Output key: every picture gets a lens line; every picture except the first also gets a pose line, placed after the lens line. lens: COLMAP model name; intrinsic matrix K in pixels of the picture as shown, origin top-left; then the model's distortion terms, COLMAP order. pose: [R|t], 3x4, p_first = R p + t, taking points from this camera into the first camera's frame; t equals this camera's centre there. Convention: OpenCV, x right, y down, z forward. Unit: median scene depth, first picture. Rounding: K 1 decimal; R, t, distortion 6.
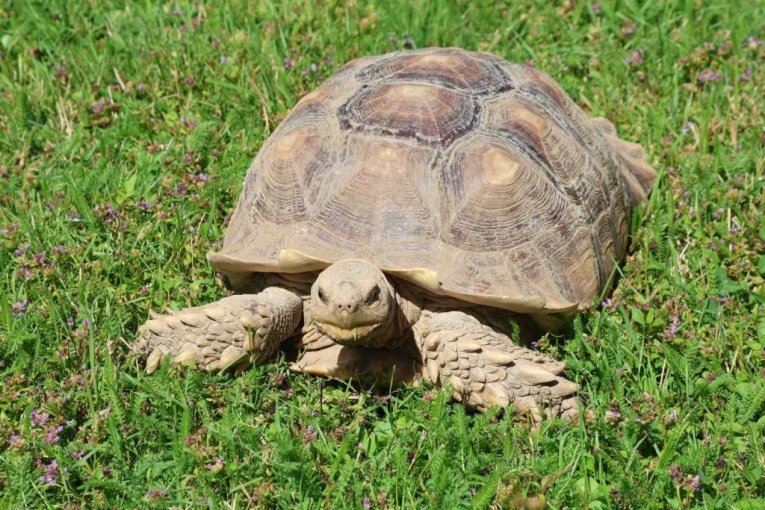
lens RADIAL K [[2002.4, 0, 382.0], [0, 2002.4, 254.8], [0, 0, 1]] dist [0.111651, 0.000000]
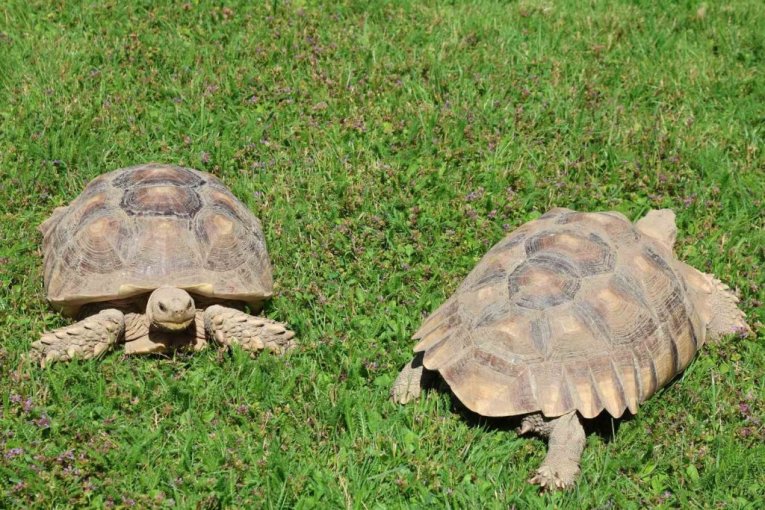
lens RADIAL K [[2002.4, 0, 382.7], [0, 2002.4, 254.7], [0, 0, 1]] dist [0.111651, 0.000000]
pose [[0.925241, -0.135104, 0.354509, -0.462452], [0.145584, 0.989342, -0.002921, 0.009831], [-0.350336, 0.054314, 0.935048, -0.765581]]
